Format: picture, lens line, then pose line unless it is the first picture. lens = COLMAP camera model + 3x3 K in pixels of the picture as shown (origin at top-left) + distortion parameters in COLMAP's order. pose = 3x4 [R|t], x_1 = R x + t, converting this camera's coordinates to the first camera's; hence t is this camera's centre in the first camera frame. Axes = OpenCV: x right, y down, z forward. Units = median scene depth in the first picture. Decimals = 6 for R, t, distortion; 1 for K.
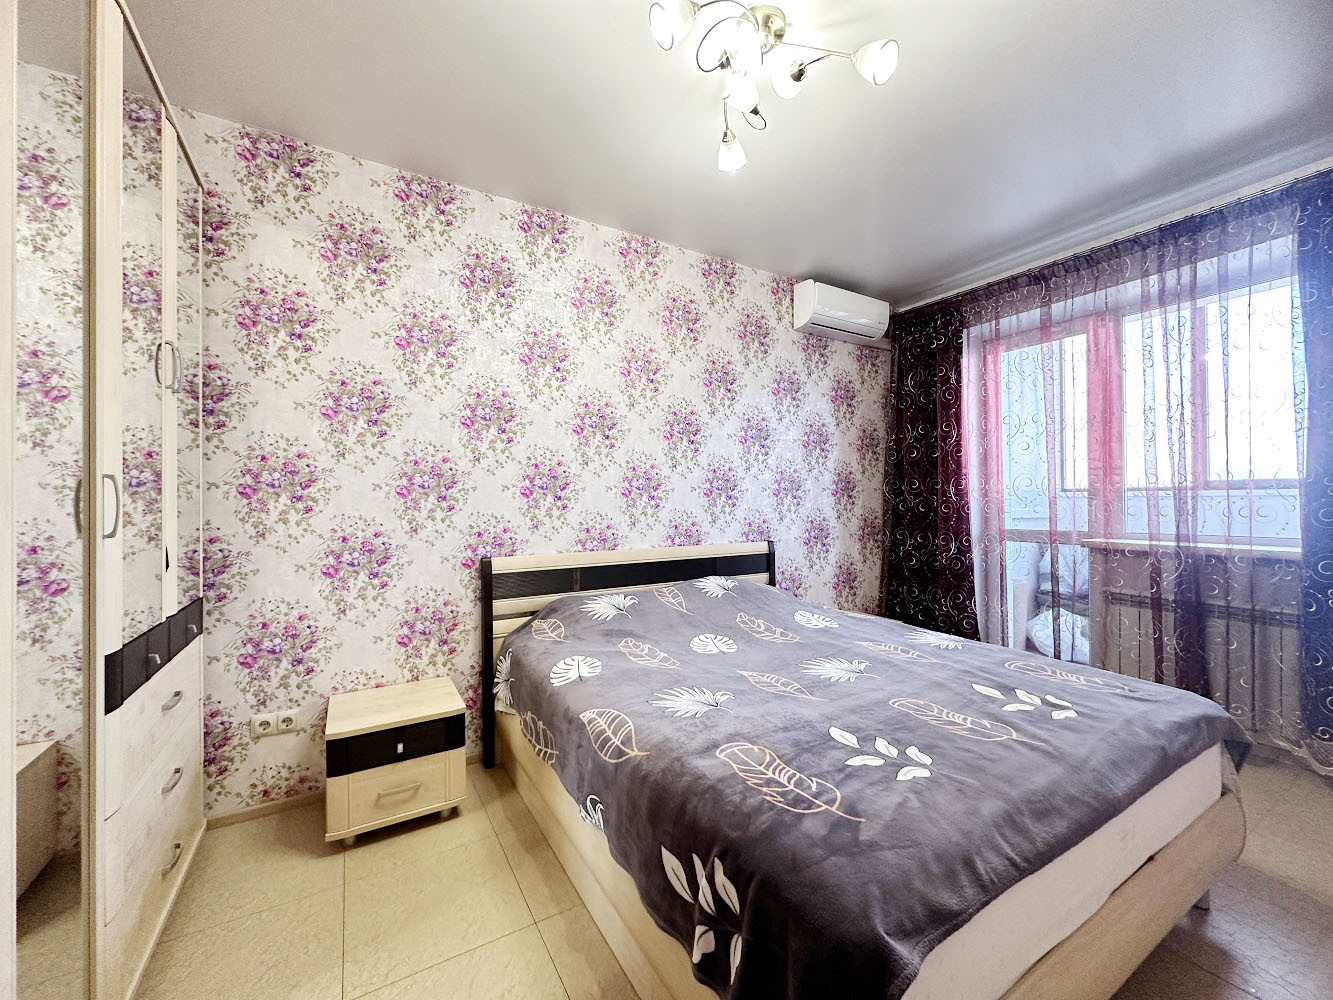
lens RADIAL K [[530.1, 0, 667.8], [0, 530.1, 500.3], [0, 0, 1]] dist [-0.001698, 0.000546]
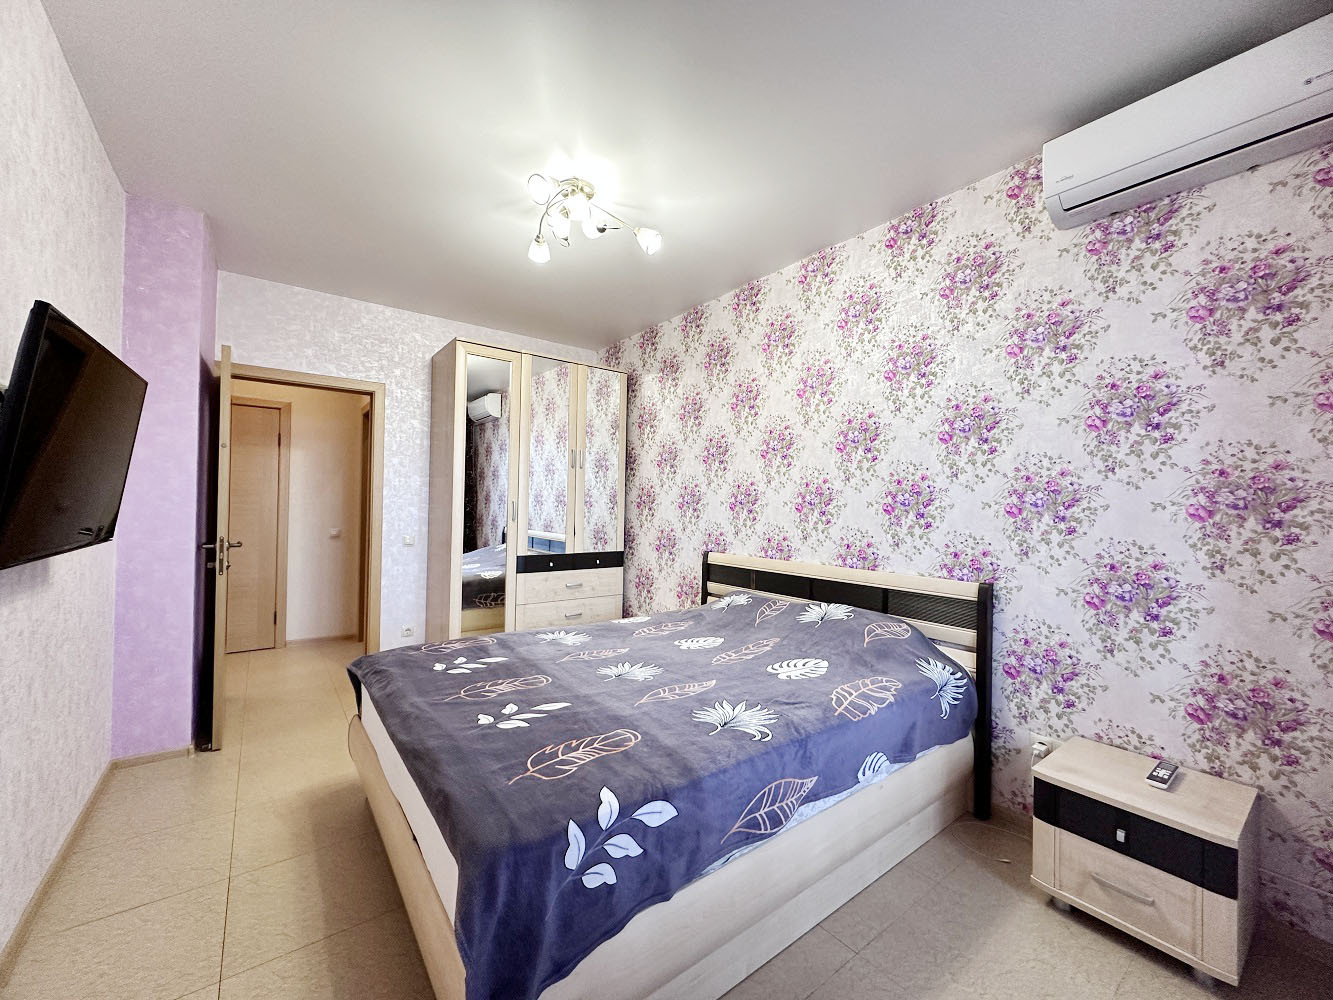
lens RADIAL K [[530.1, 0, 667.8], [0, 530.1, 500.3], [0, 0, 1]] dist [-0.001698, 0.000546]
pose [[0.110433, -0.001620, -0.993882, 1.149109], [-0.014403, 0.999891, -0.003230, -0.027187], [0.993779, 0.014671, 0.110397, 0.767751]]
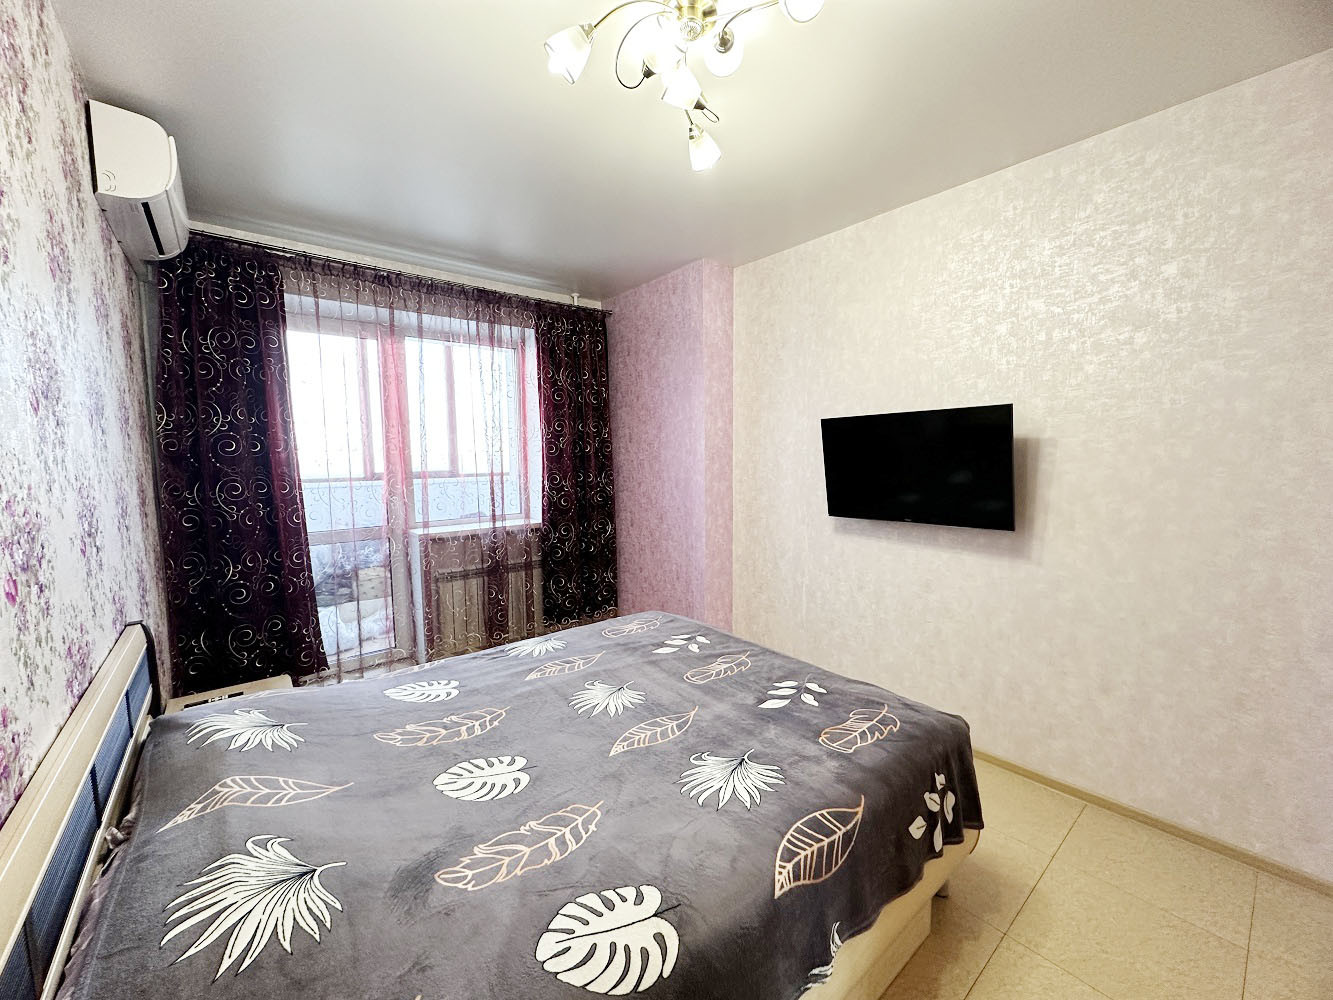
lens RADIAL K [[531.4, 0, 667.0], [0, 531.4, 500.3], [0, 0, 1]] dist [-0.001661, 0.000756]
pose [[-0.150381, -0.077076, 0.985619, -0.524341], [0.012028, 0.996740, 0.079781, -0.103497], [-0.988555, 0.023853, -0.148963, 0.831215]]
